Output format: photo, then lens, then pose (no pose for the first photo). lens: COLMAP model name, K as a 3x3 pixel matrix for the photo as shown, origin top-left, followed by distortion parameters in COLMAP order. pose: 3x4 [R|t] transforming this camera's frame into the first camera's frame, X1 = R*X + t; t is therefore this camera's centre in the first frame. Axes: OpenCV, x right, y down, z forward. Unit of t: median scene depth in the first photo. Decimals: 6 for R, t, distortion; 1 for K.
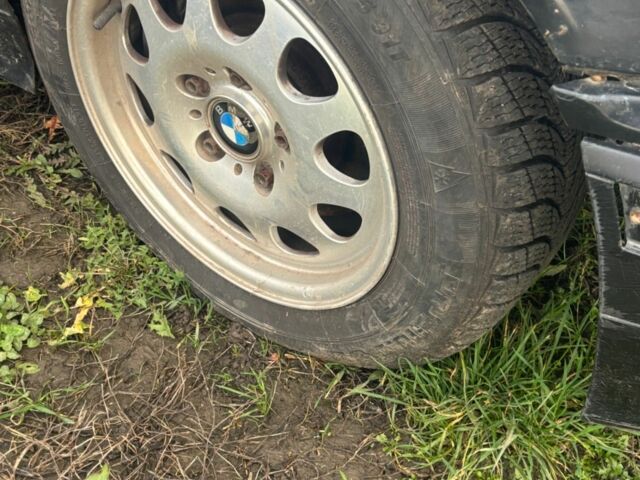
lens RADIAL K [[957.9, 0, 320.8], [0, 957.9, 239.7], [0, 0, 1]] dist [0.108057, 0.000000]
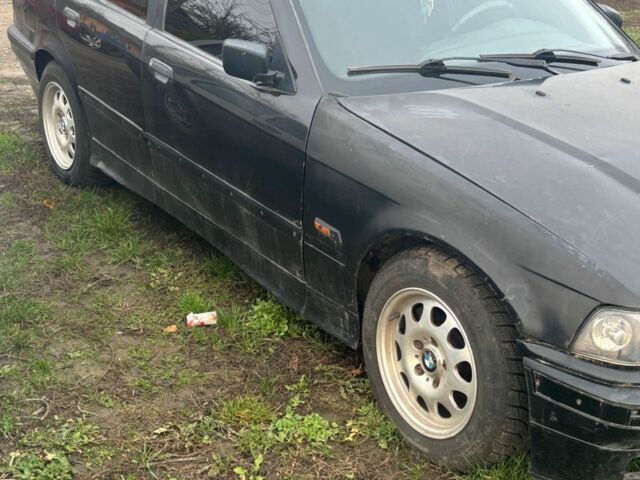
lens RADIAL K [[957.9, 0, 320.4], [0, 957.9, 240.0], [0, 0, 1]] dist [0.108057, 0.000000]
pose [[0.946056, 0.158729, -0.282458, 0.338042], [-0.267500, 0.874540, -0.404505, 0.777974], [0.182814, 0.458242, 0.869824, -1.615149]]
